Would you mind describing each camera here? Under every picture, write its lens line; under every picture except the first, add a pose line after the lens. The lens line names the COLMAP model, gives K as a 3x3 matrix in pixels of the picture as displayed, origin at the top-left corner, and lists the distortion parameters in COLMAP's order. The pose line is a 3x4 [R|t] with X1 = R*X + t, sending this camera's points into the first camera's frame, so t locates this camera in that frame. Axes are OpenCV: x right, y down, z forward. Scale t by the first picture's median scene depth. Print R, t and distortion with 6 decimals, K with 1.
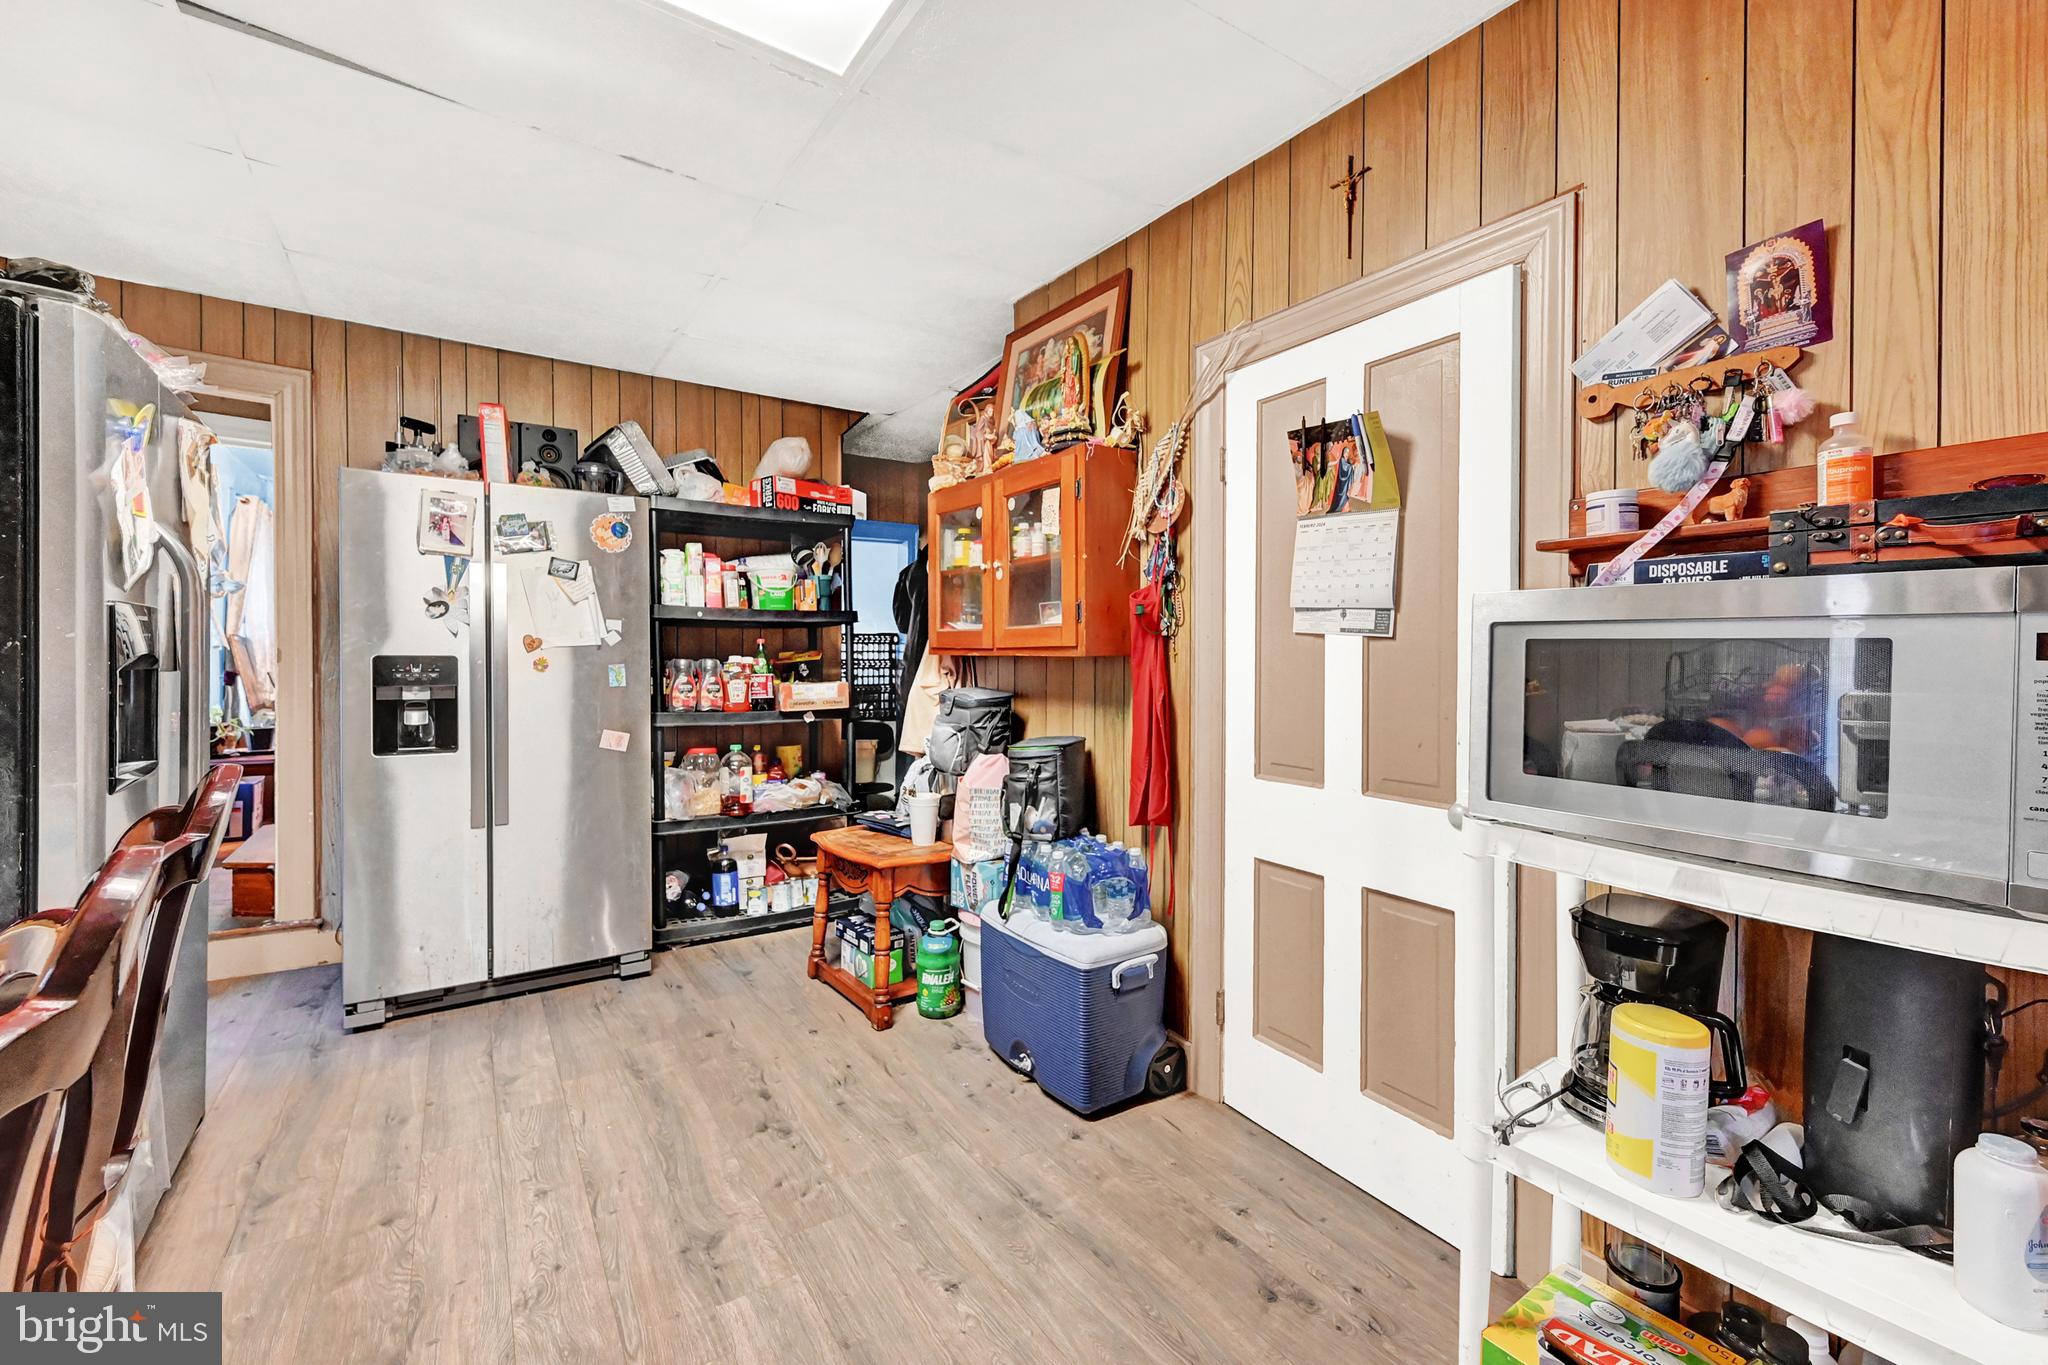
lens RADIAL K [[839.6, 0, 1007.8], [0, 839.6, 642.9], [0, 0, 1]] dist [-0.001029, -0.000193]
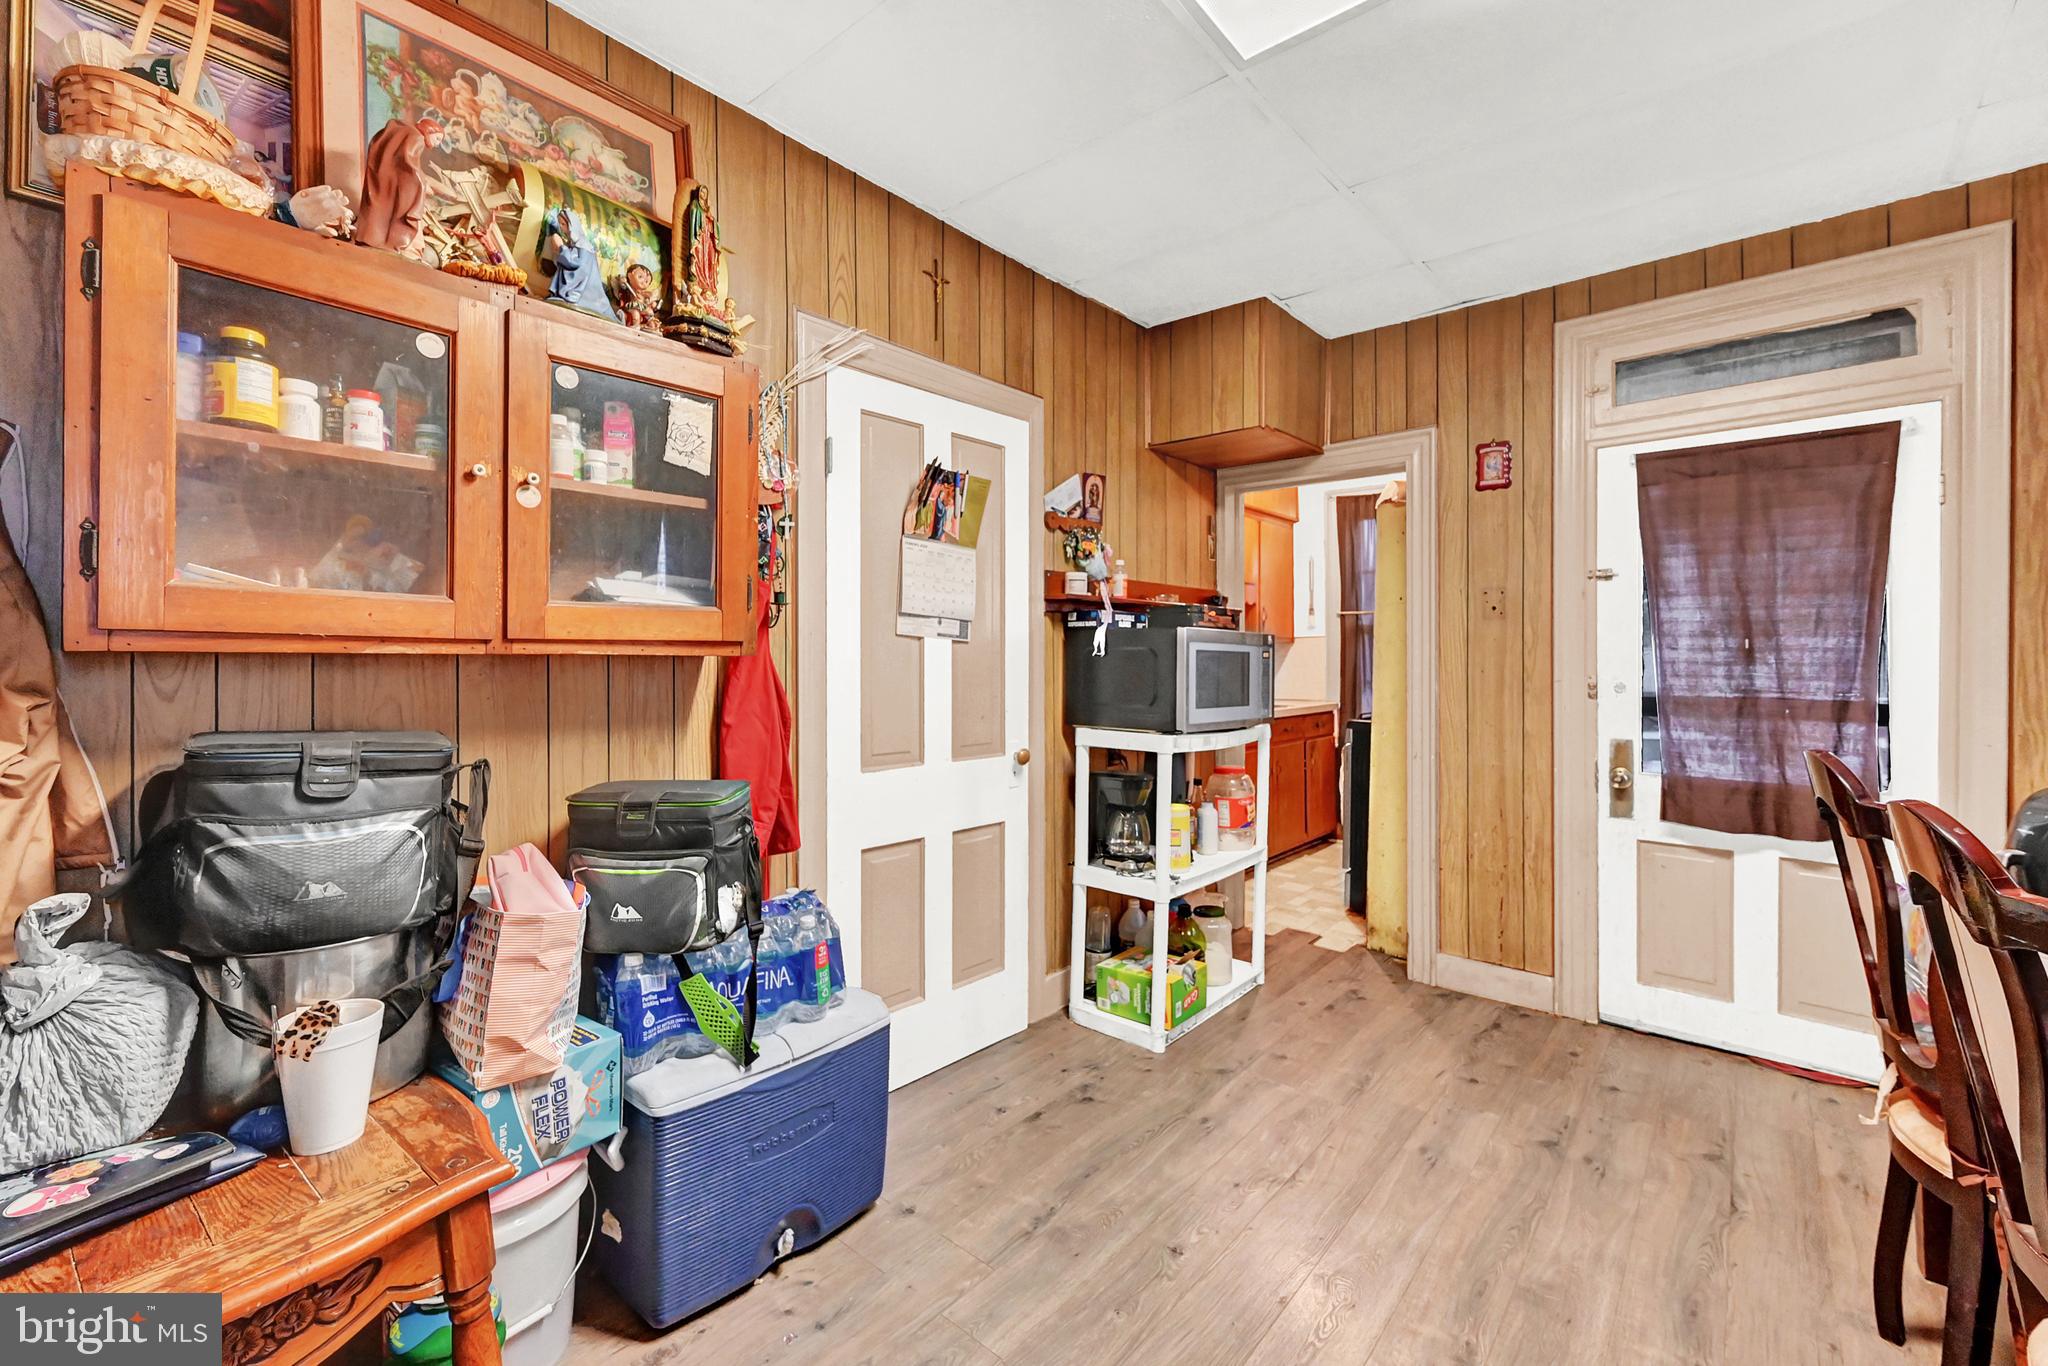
lens RADIAL K [[839.6, 0, 1028.4], [0, 839.6, 648.2], [0, 0, 1]] dist [-0.001029, -0.000193]
pose [[-0.269340, 0.009761, 0.962996, -0.840939], [-0.016458, 0.999756, -0.014737, 0.021146], [-0.962904, -0.019818, -0.269114, 1.196764]]
